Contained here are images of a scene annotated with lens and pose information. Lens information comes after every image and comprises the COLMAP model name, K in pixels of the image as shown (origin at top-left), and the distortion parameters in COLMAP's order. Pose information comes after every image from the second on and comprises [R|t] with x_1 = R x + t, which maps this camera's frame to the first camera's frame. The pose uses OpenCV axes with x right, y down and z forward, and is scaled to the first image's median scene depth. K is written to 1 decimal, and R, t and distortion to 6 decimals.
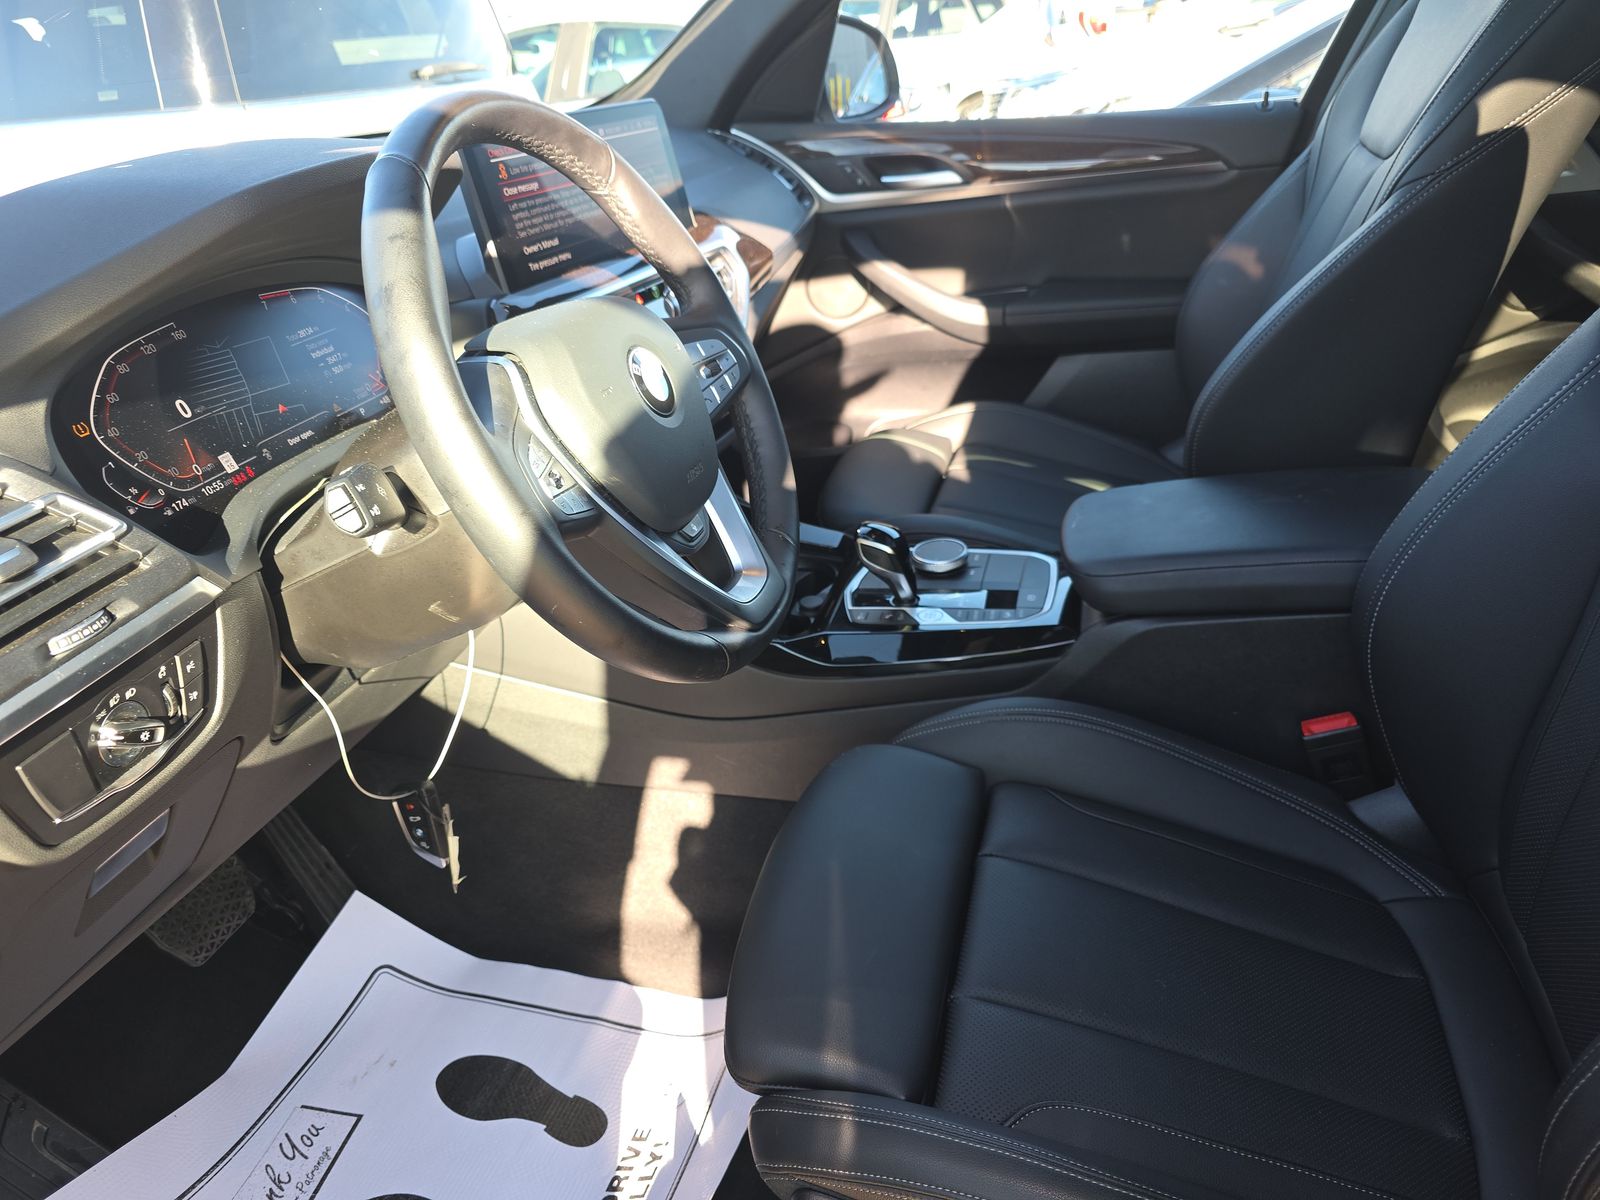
lens RADIAL K [[1092.4, 0, 794.3], [0, 1092.4, 594.9], [0, 0, 1]] dist [0.030039, -0.020817]
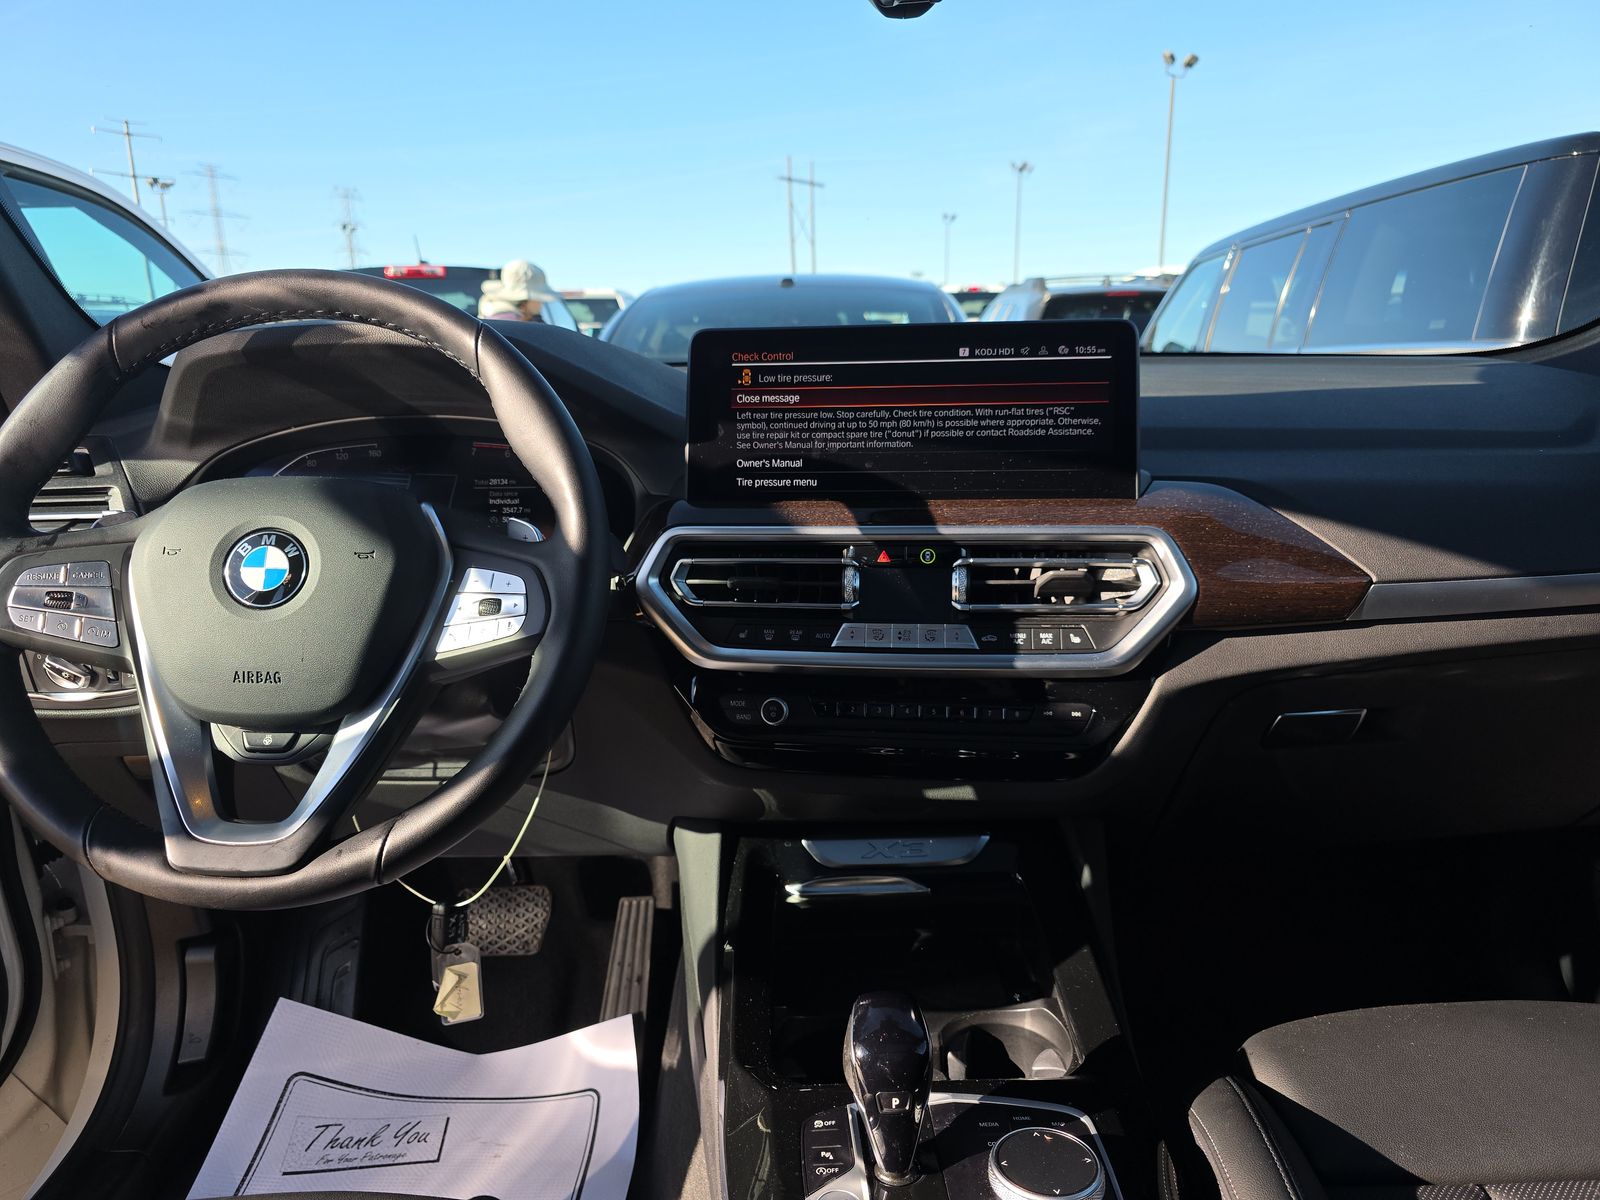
lens RADIAL K [[1092.4, 0, 788.3], [0, 1092.4, 606.6], [0, 0, 1]] dist [0.030039, -0.020817]
pose [[0.281184, 0.281025, -0.917584, 0.600948], [-0.440982, 0.887068, 0.136545, -0.346287], [0.852332, 0.366244, 0.373357, 0.741722]]
